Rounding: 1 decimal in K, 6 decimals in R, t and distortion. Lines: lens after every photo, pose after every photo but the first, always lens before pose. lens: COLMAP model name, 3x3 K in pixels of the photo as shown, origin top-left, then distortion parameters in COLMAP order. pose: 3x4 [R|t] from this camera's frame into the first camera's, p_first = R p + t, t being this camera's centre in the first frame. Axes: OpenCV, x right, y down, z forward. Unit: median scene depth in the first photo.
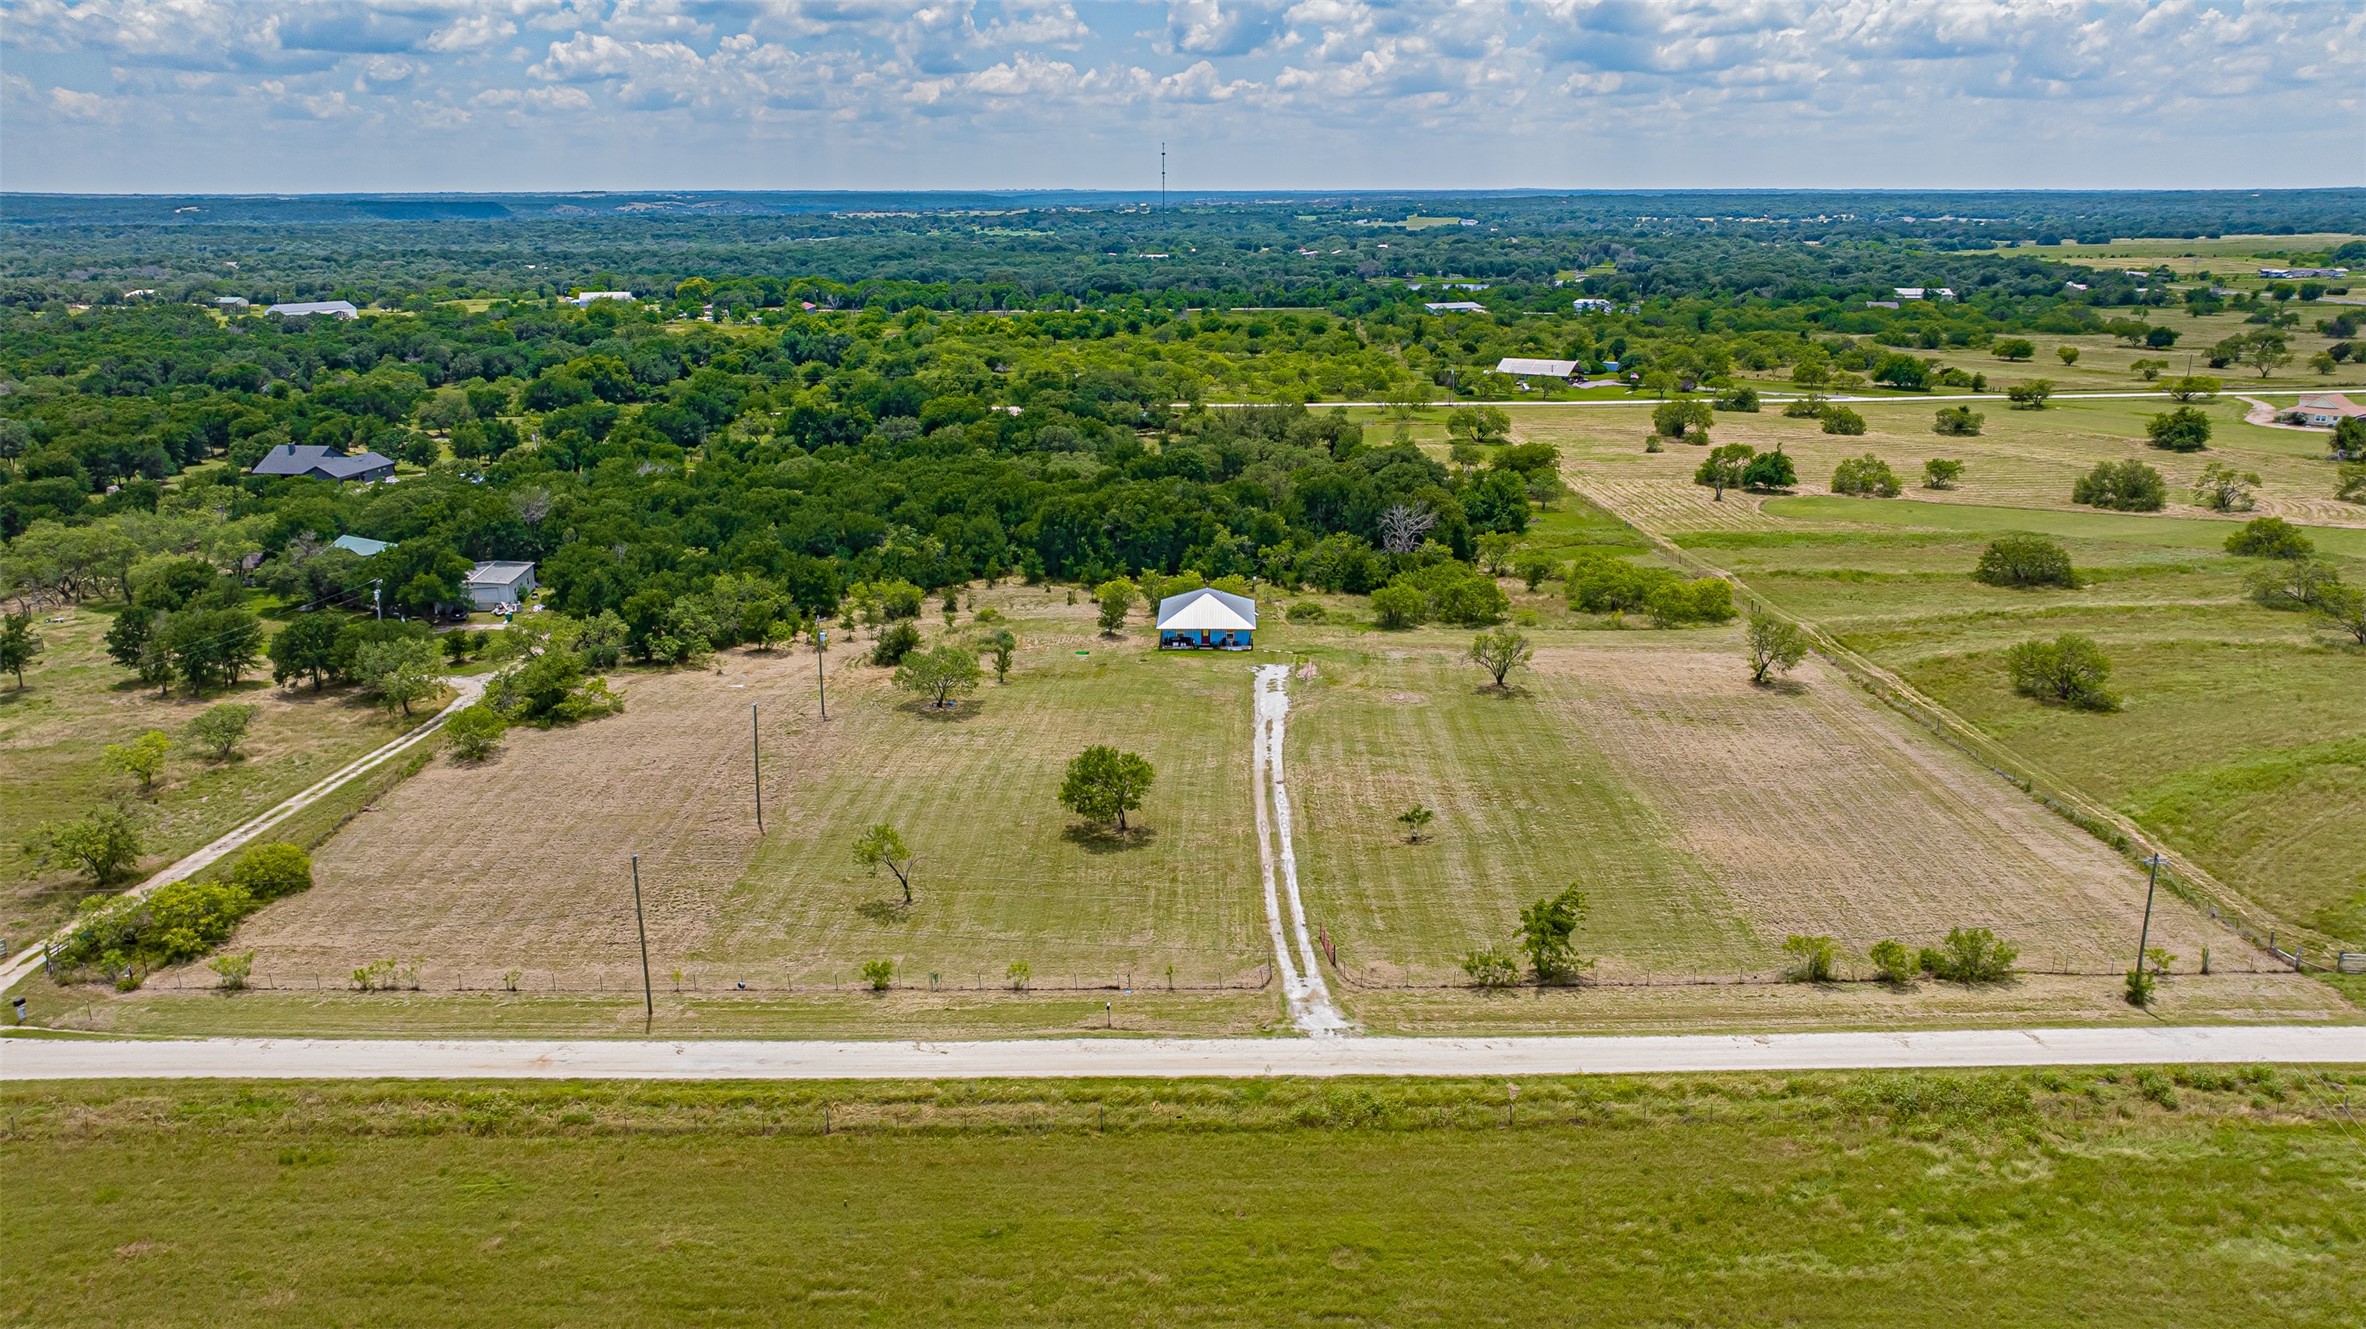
lens RADIAL K [[1654.3, 0, 1182.2], [0, 1654.3, 671.8], [0, 0, 1]] dist [-0.015610, 0.005695]
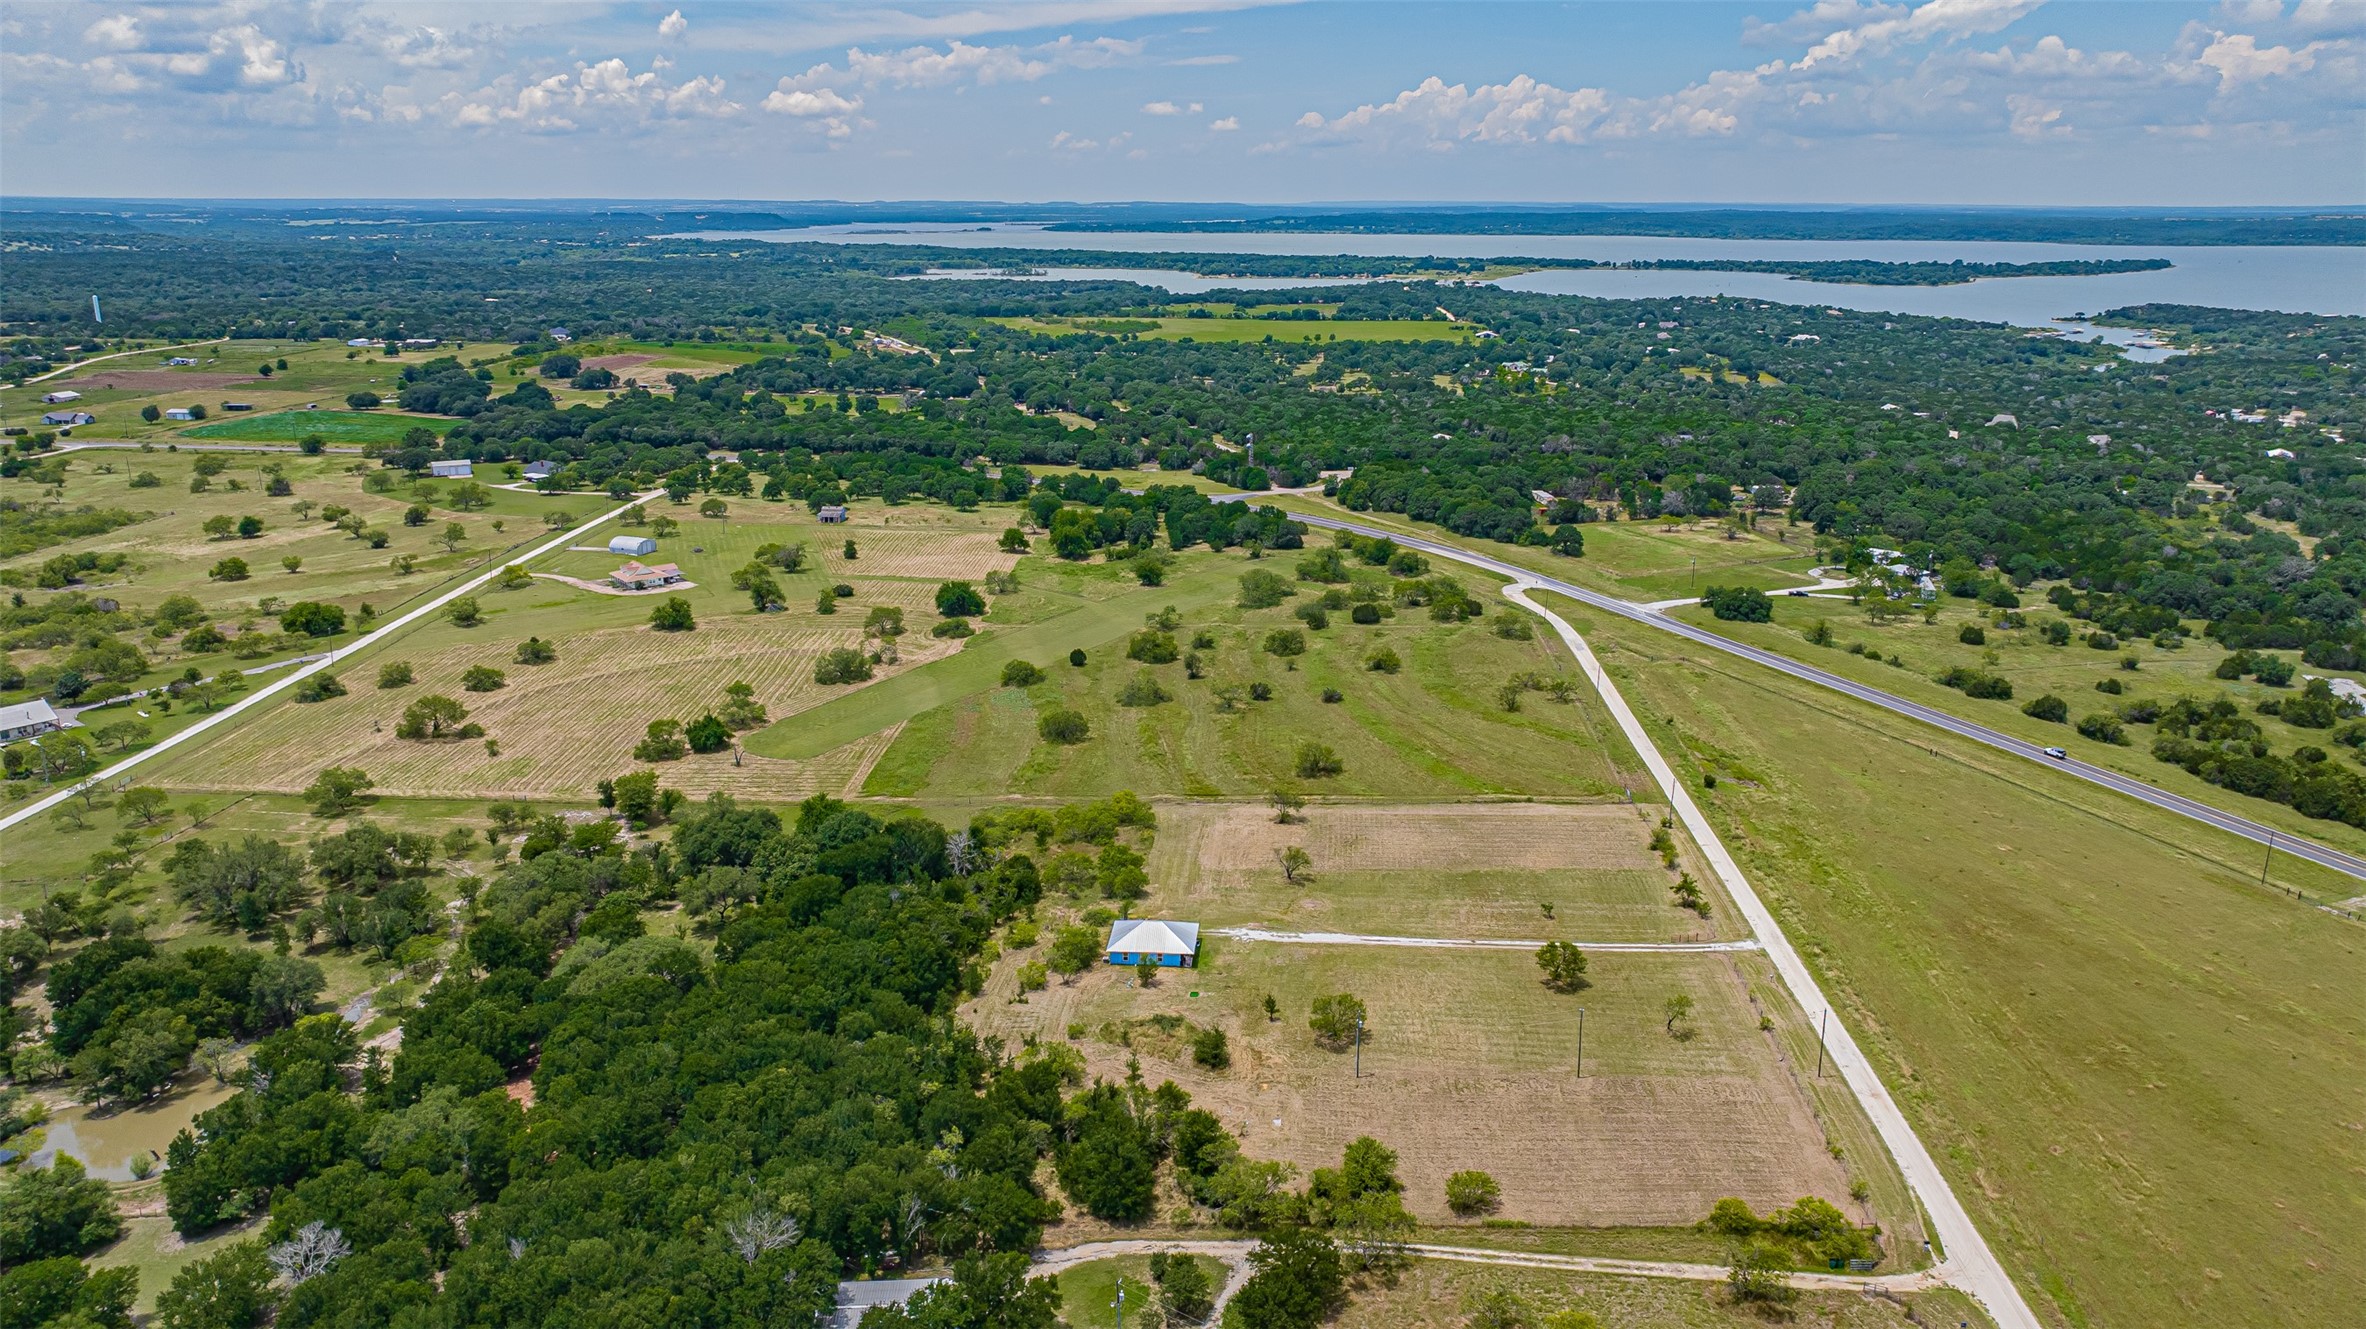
lens RADIAL K [[1654.3, 0, 1182.3], [0, 1654.3, 670.5], [0, 0, 1]] dist [-0.015610, 0.005695]
pose [[0.055133, -0.274208, 0.960089, -1.717544], [0.265350, 0.930998, 0.250662, -0.799025], [-0.962575, 0.240940, 0.124089, 1.032794]]
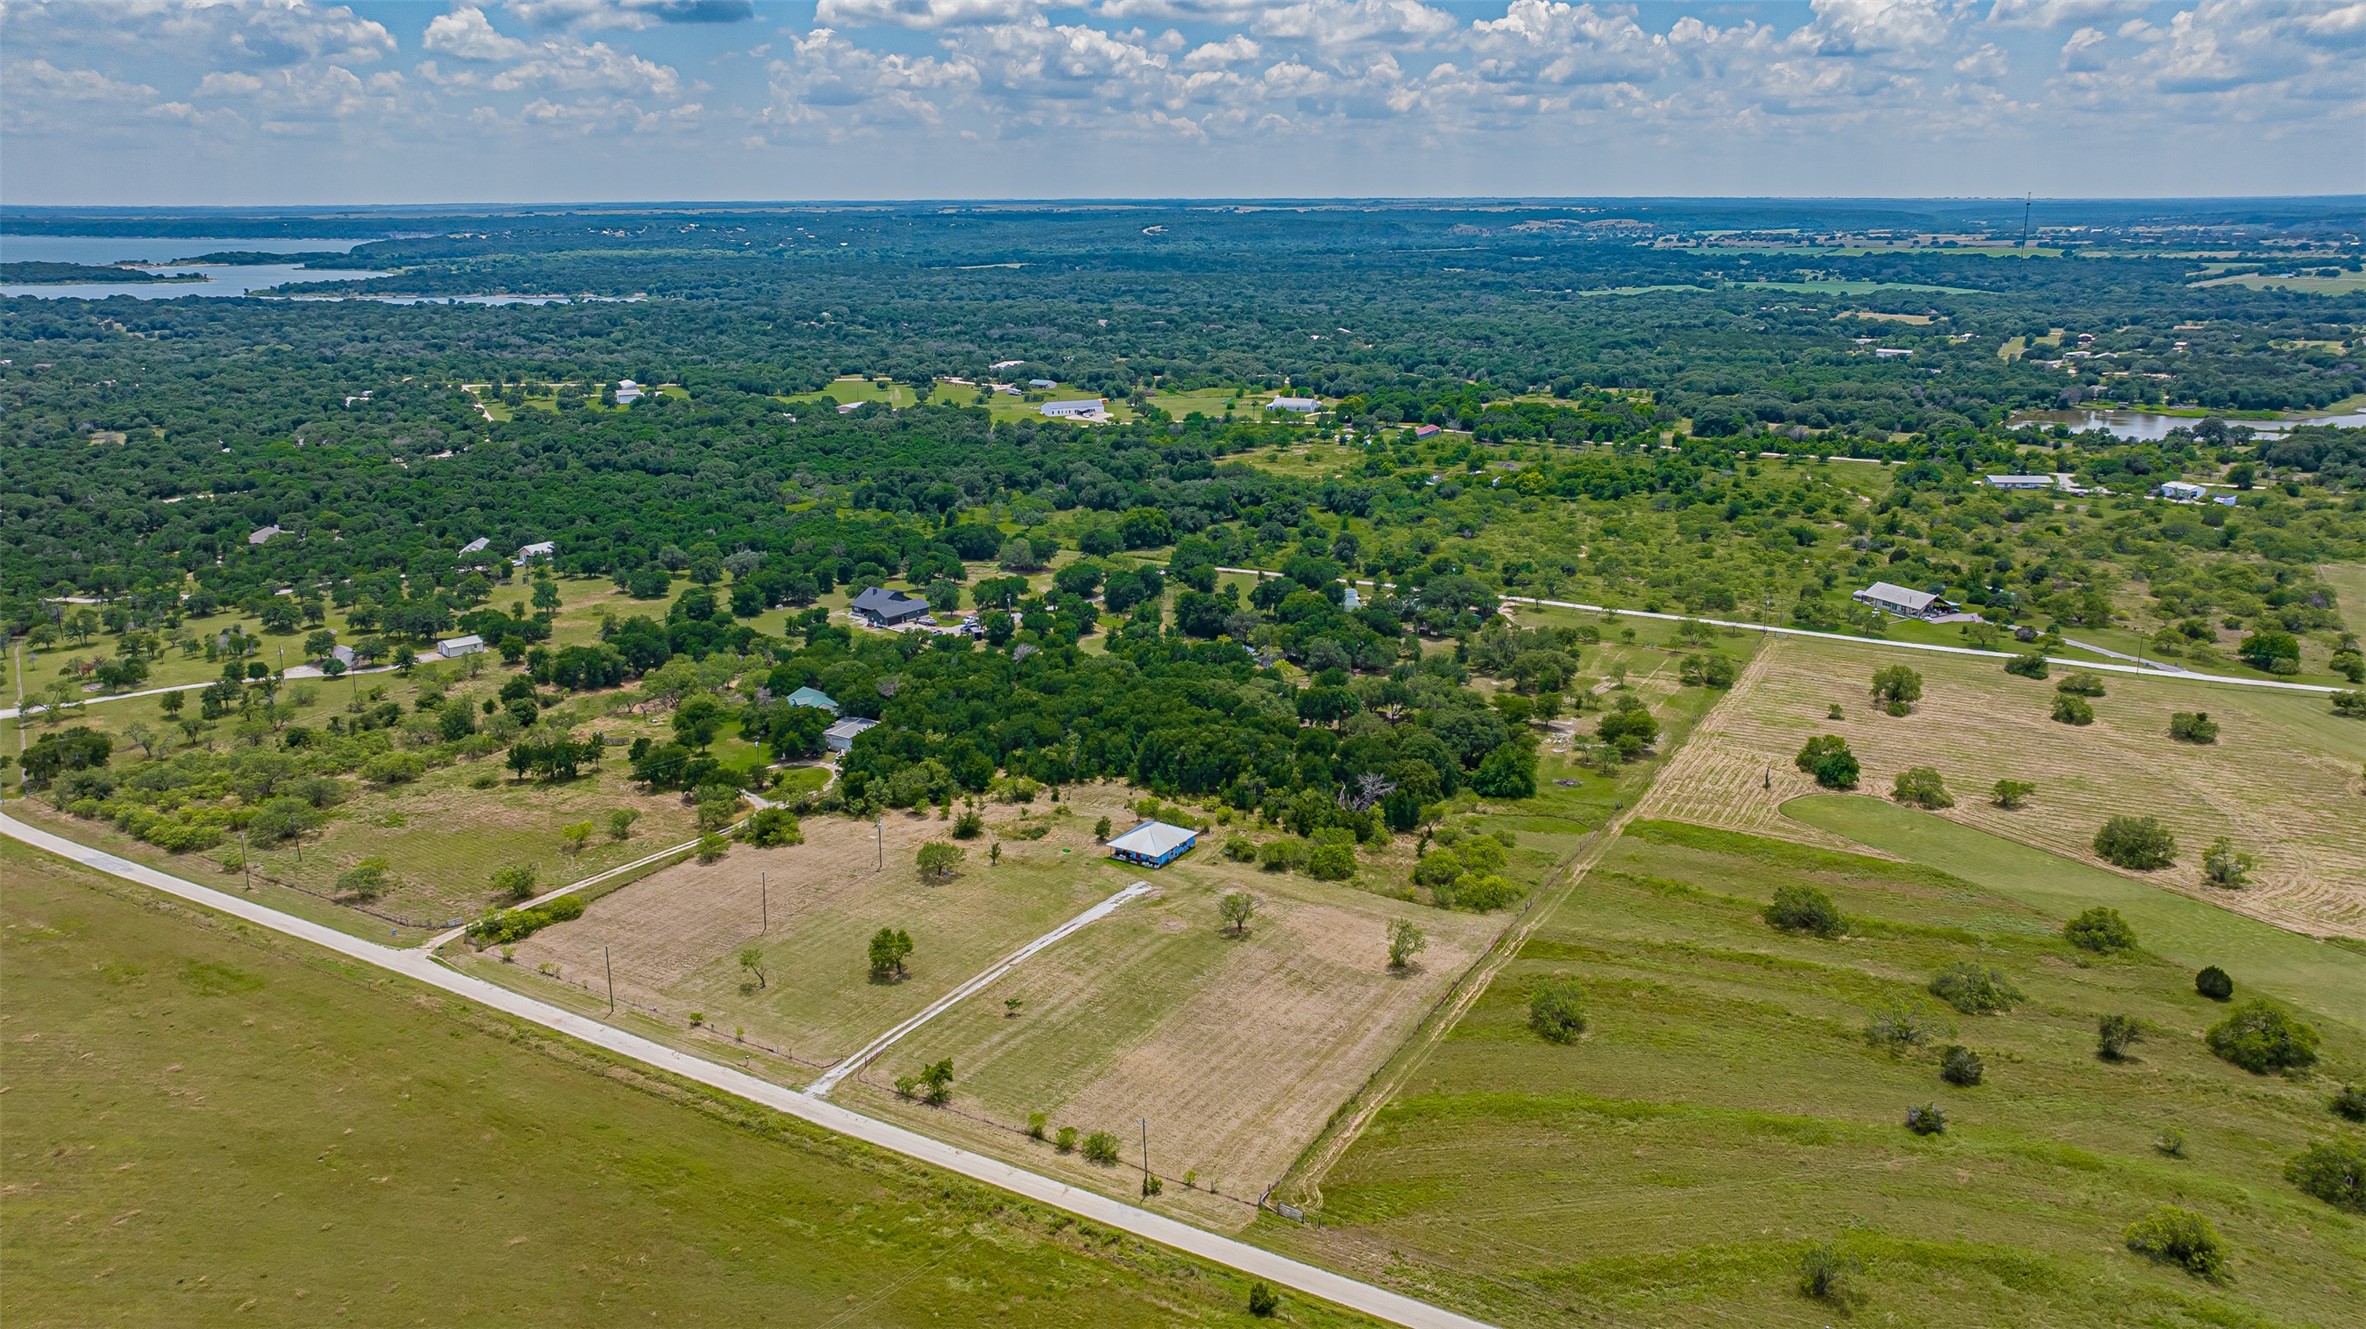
lens RADIAL K [[1654.3, 0, 1184.5], [0, 1654.3, 666.3], [0, 0, 1]] dist [-0.015610, 0.005695]
pose [[0.863560, 0.139461, -0.484577, 1.075183], [-0.139880, 0.989532, 0.035507, -0.354380], [0.484456, 0.037120, 0.874028, -0.509262]]
